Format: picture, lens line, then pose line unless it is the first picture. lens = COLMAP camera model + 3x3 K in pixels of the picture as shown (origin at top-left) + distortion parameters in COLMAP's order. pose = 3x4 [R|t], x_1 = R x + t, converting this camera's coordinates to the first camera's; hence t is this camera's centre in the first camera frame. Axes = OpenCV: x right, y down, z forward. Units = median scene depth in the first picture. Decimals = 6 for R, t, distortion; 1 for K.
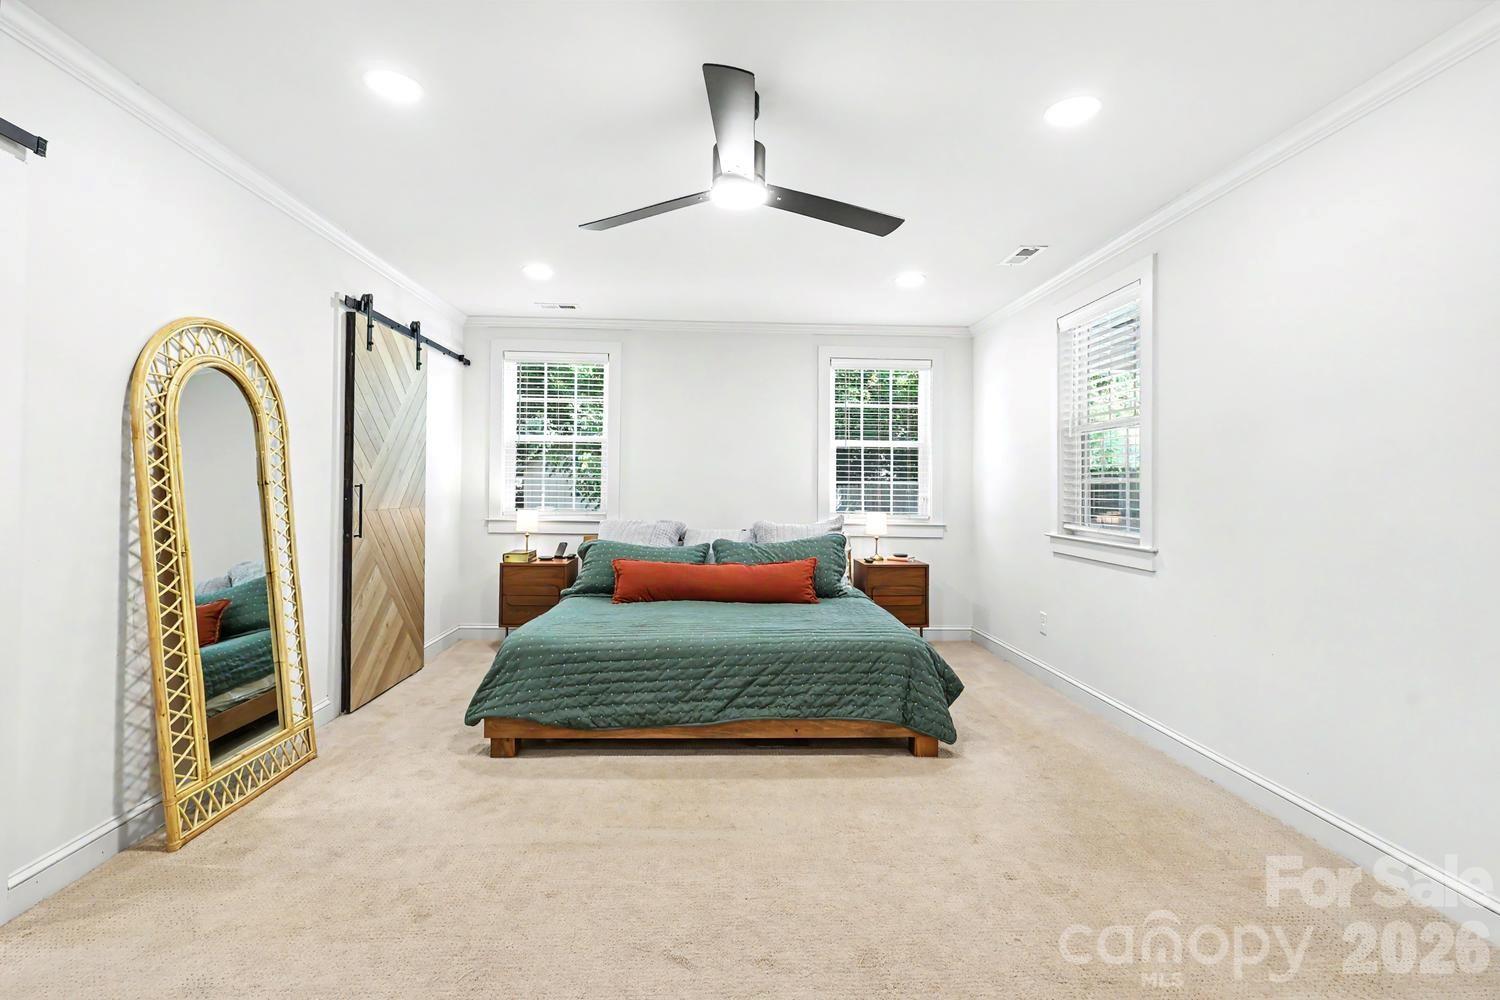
lens RADIAL K [[702.8, 0, 739.4], [0, 702.8, 481.2], [0, 0, 1]] dist [-0.000992, 0.001114]
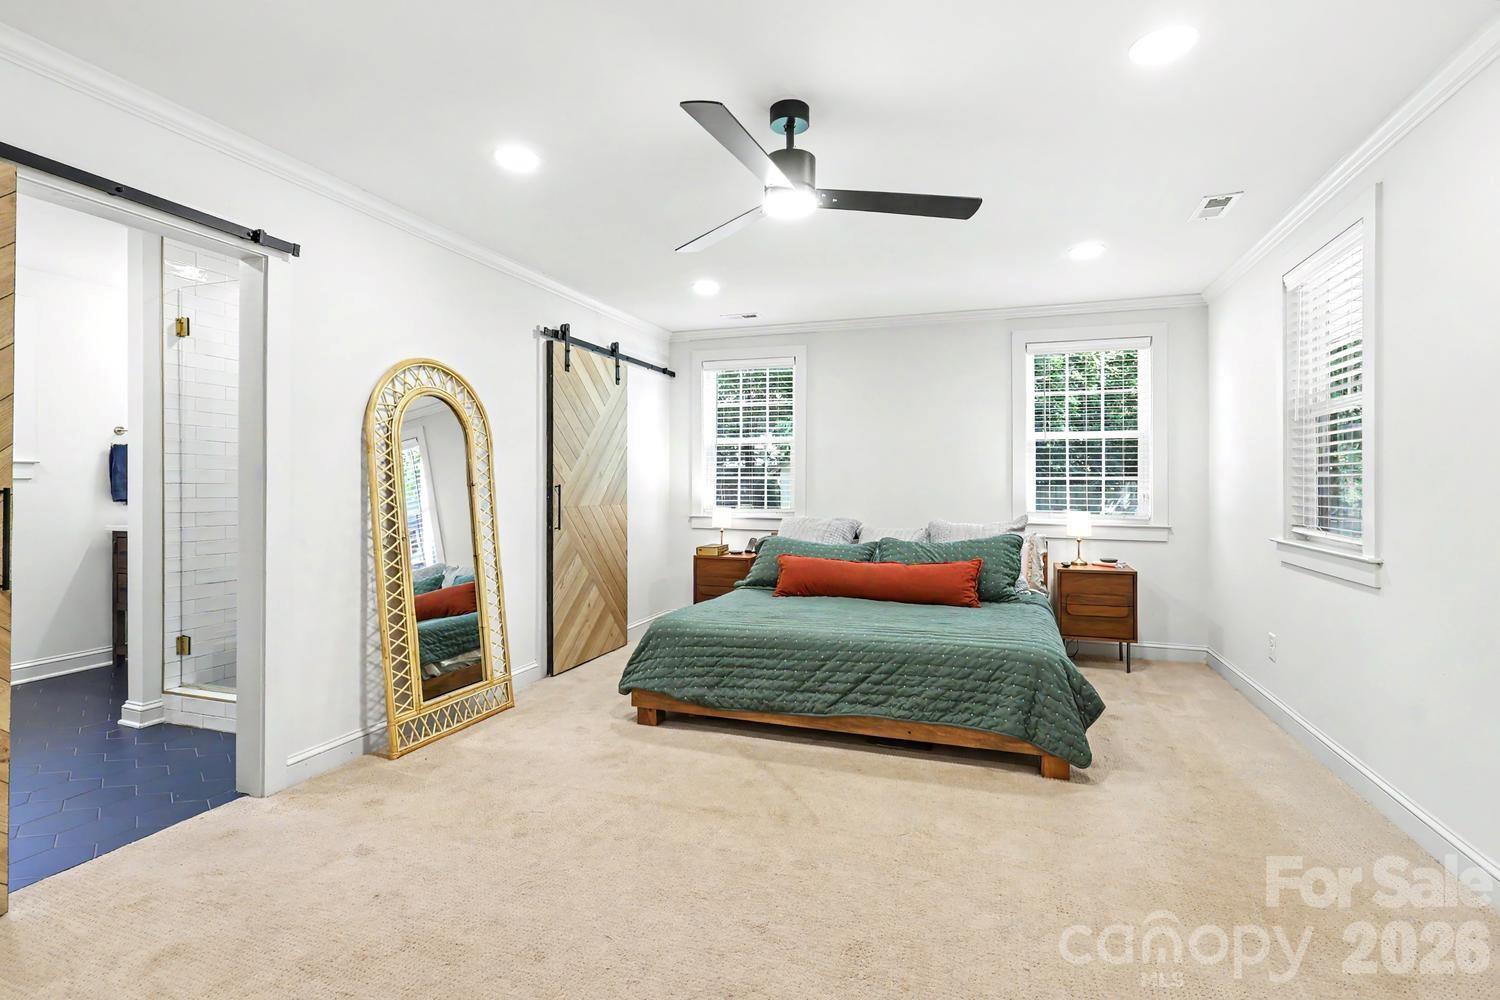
lens RADIAL K [[718.3, 0, 756.0], [0, 718.3, 484.6], [0, 0, 1]] dist [-0.004594, 0.006099]
pose [[0.928312, -0.007740, -0.371721, 0.257139], [0.010339, 0.999934, 0.005000, 0.001543], [0.371658, -0.008484, 0.928331, -0.006492]]
